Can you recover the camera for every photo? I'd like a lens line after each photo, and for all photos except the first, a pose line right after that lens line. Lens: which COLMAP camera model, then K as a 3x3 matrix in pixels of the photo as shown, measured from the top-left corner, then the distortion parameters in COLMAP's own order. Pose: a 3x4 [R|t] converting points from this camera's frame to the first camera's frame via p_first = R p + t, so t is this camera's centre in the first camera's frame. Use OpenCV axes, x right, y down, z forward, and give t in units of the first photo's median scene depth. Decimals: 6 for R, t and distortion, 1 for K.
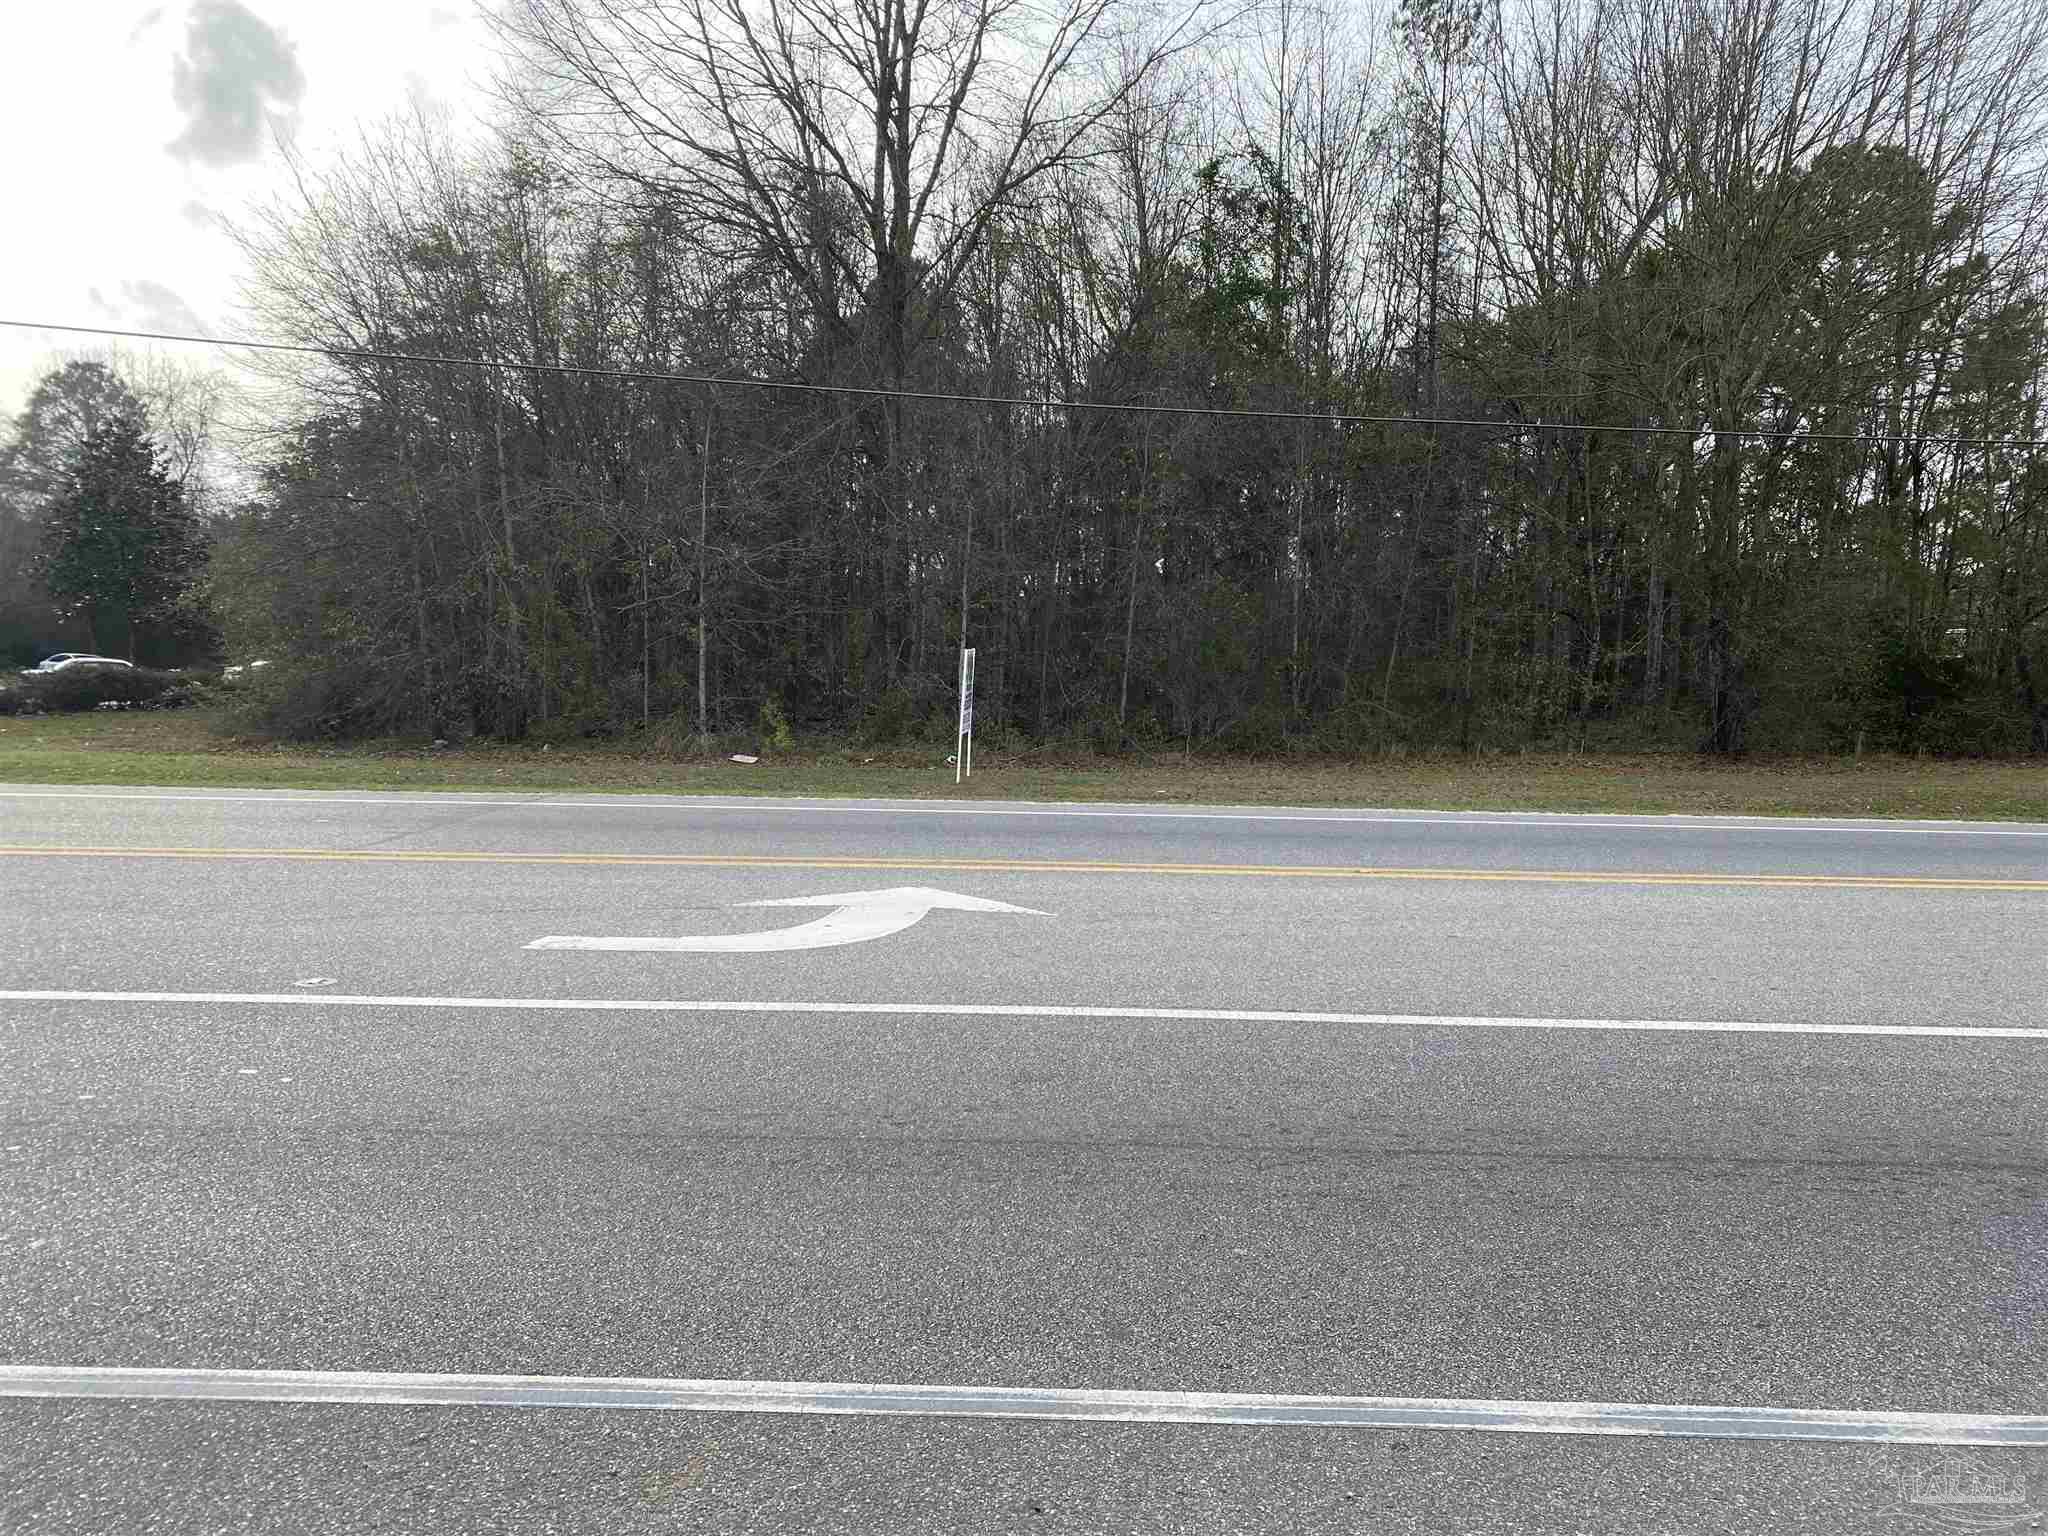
lens RADIAL K [[1589.2, 0, 1025.8], [0, 1589.2, 752.7], [0, 0, 1]] dist [0.009183, 0.004325]
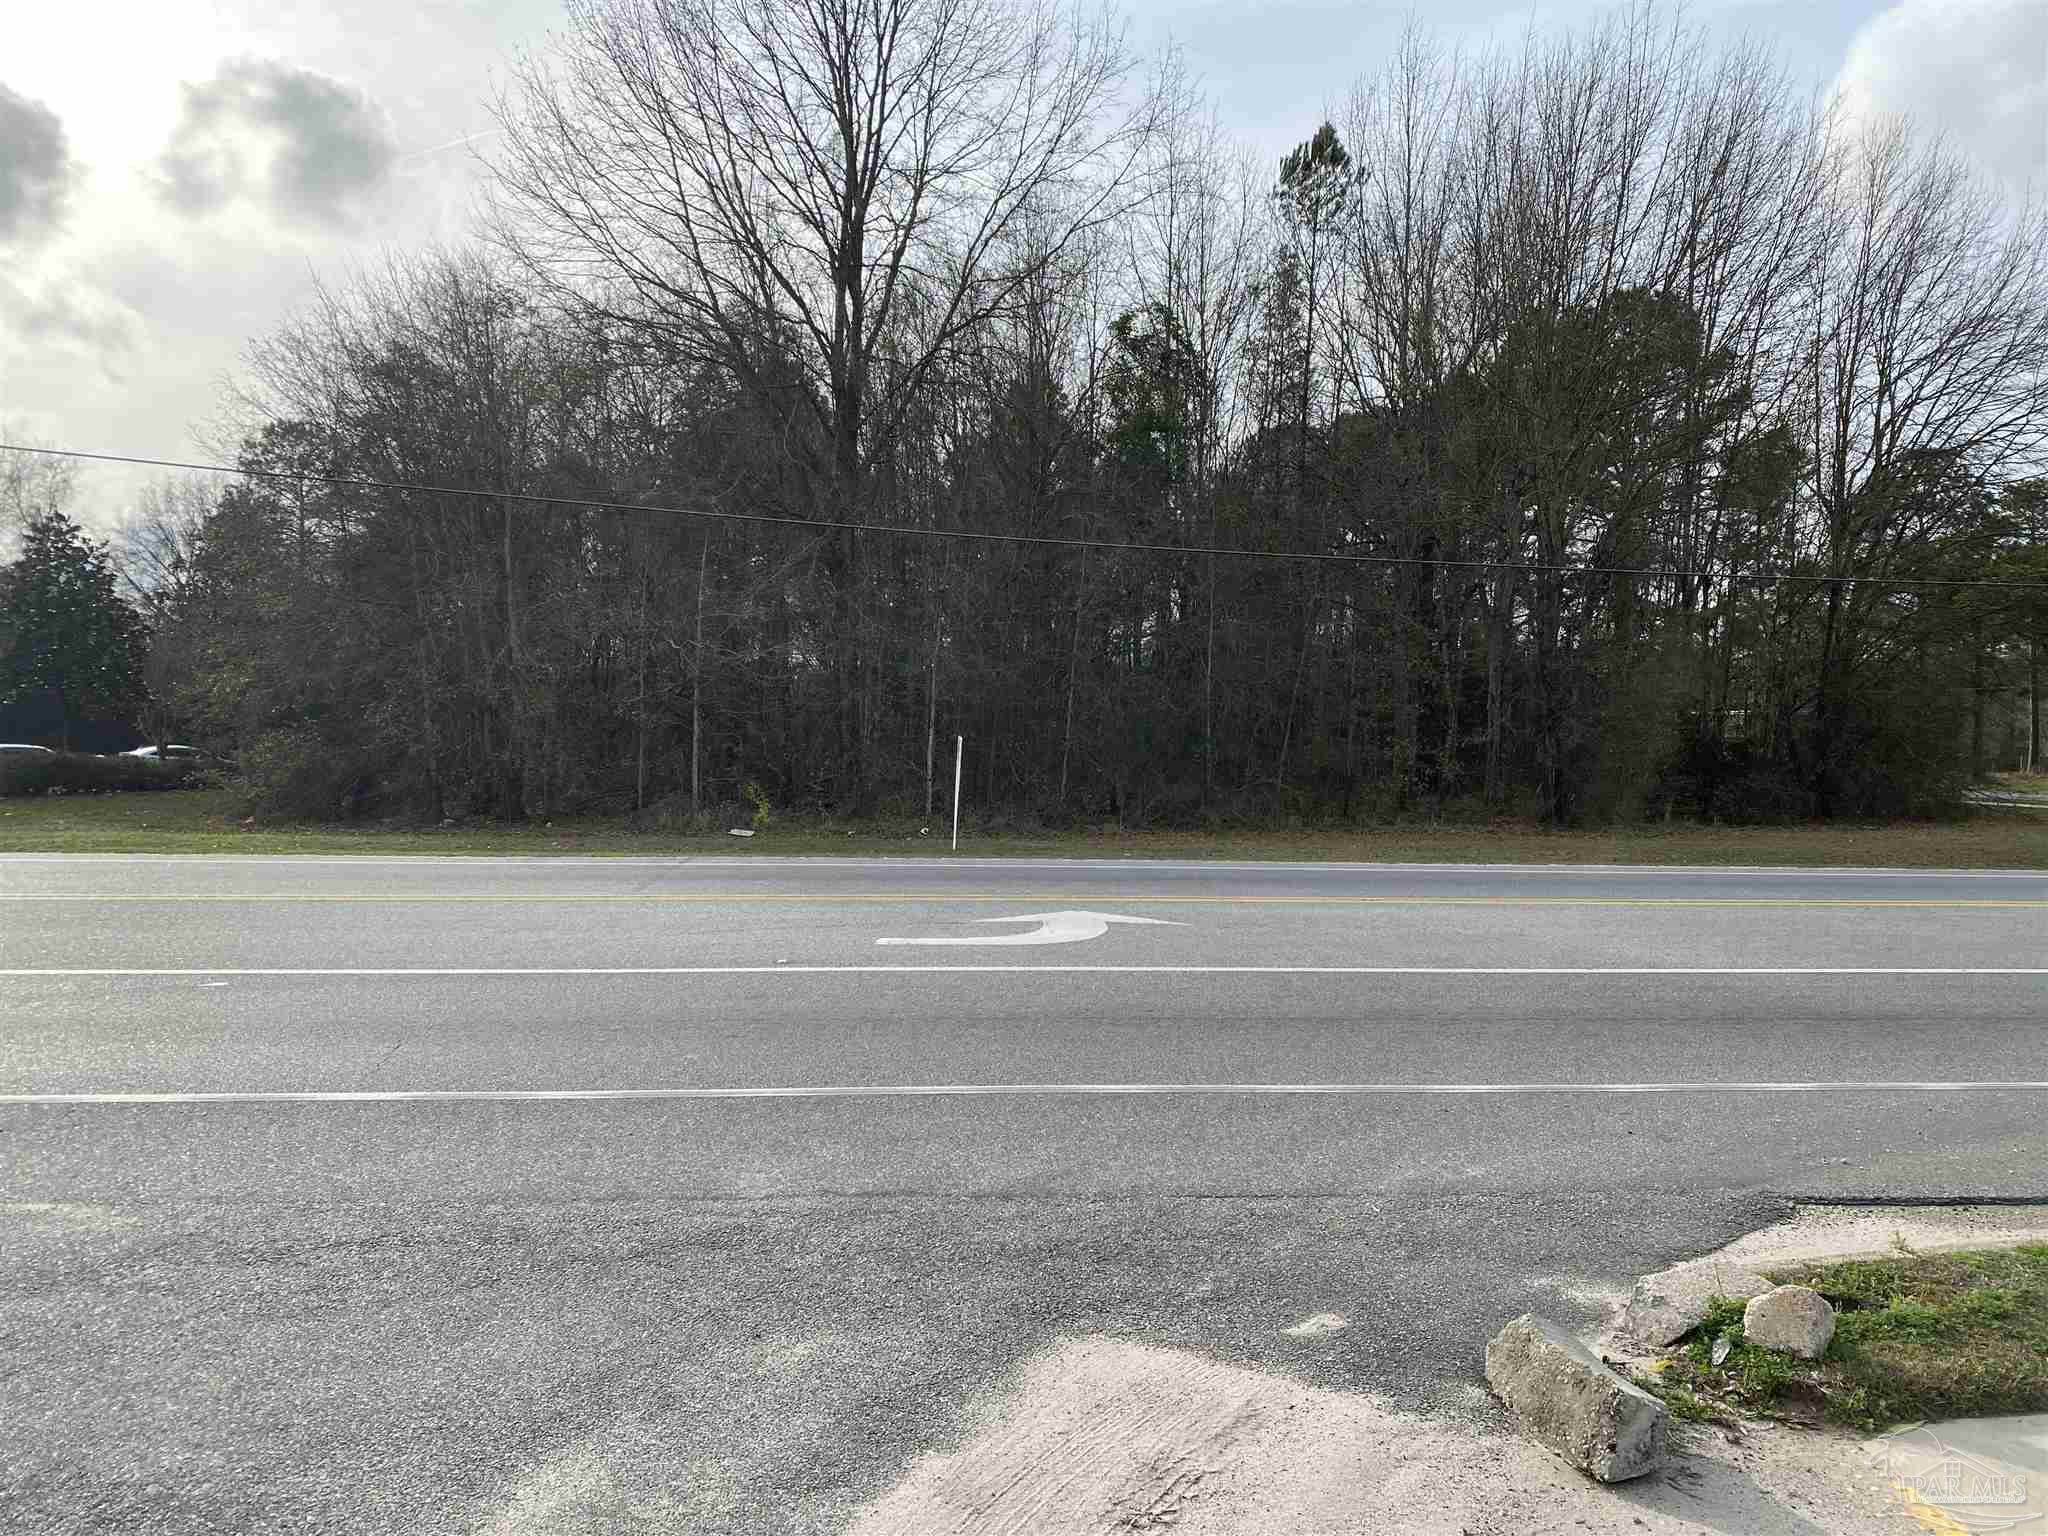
lens RADIAL K [[1573.8, 0, 1024.0], [0, 1573.8, 768.0], [0, 0, 1]] dist [0.001042, -0.000602]
pose [[0.994640, -0.003492, 0.103341, -0.076414], [0.007546, 0.999216, -0.038869, 0.002585], [-0.103125, 0.039441, 0.993886, -0.121641]]
